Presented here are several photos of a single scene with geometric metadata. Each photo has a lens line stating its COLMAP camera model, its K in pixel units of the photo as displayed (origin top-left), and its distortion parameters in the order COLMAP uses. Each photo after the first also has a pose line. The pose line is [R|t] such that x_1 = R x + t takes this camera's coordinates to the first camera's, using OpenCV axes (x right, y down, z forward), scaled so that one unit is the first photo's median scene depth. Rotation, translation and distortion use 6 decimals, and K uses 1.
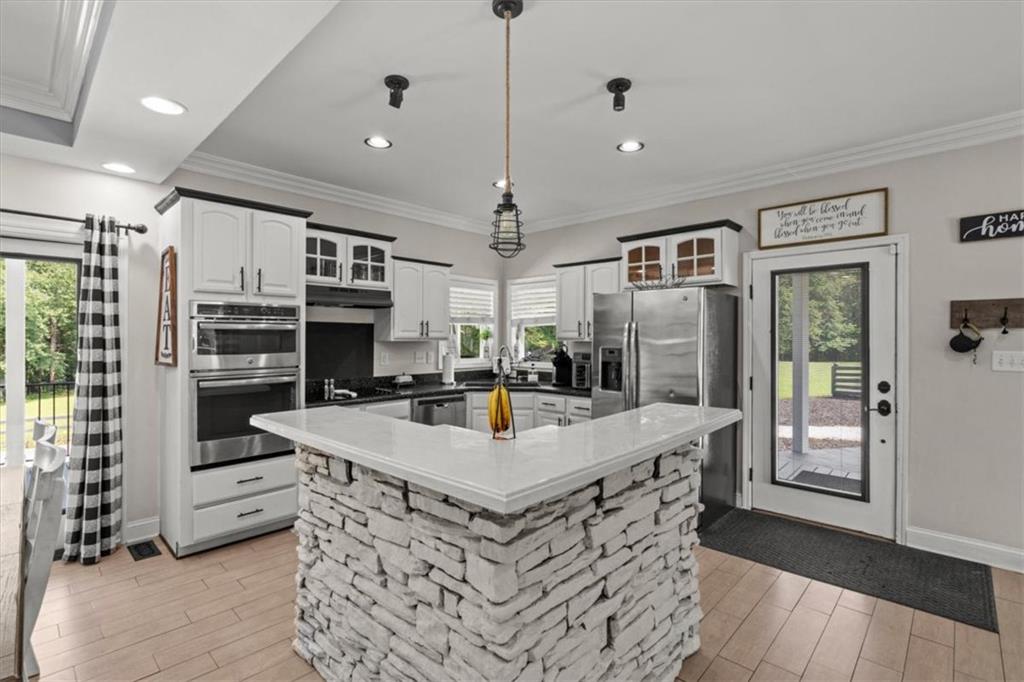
lens RADIAL K [[462.5, 0, 512.0], [0, 462.5, 341.0], [0, 0, 1]] dist [-0.002775, 0.000303]
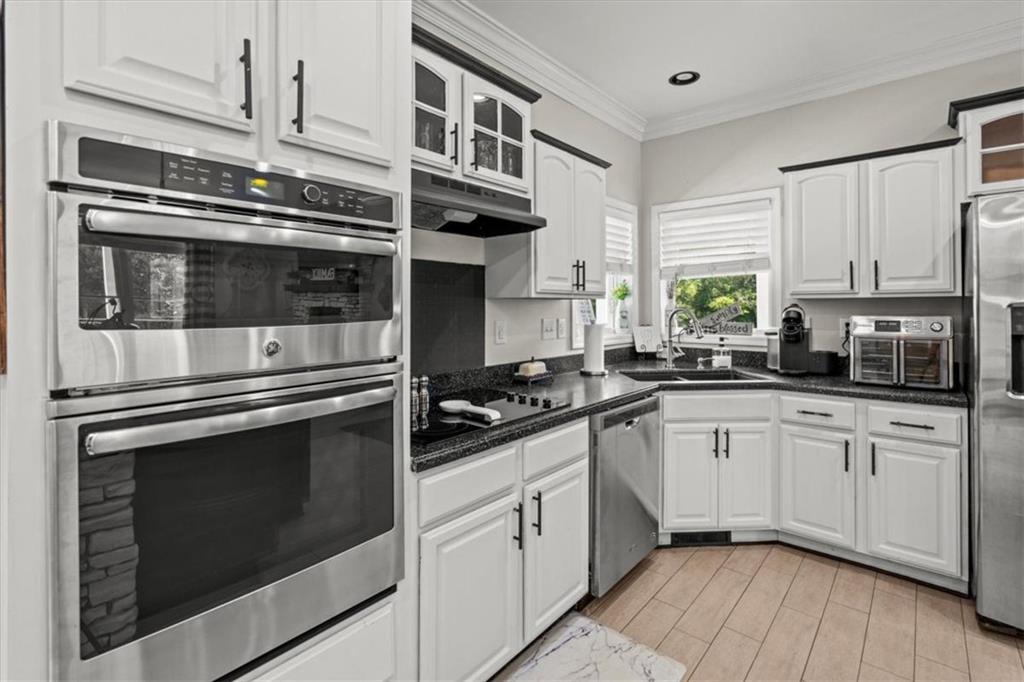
lens RADIAL K [[462.4, 0, 515.3], [0, 462.4, 306.6], [0, 0, 1]] dist [-0.003123, -0.000135]
pose [[0.998979, -0.005032, 0.044905, -0.298313], [0.005295, 0.999969, -0.005752, 0.012971], [-0.044875, 0.005984, 0.998975, 0.487608]]
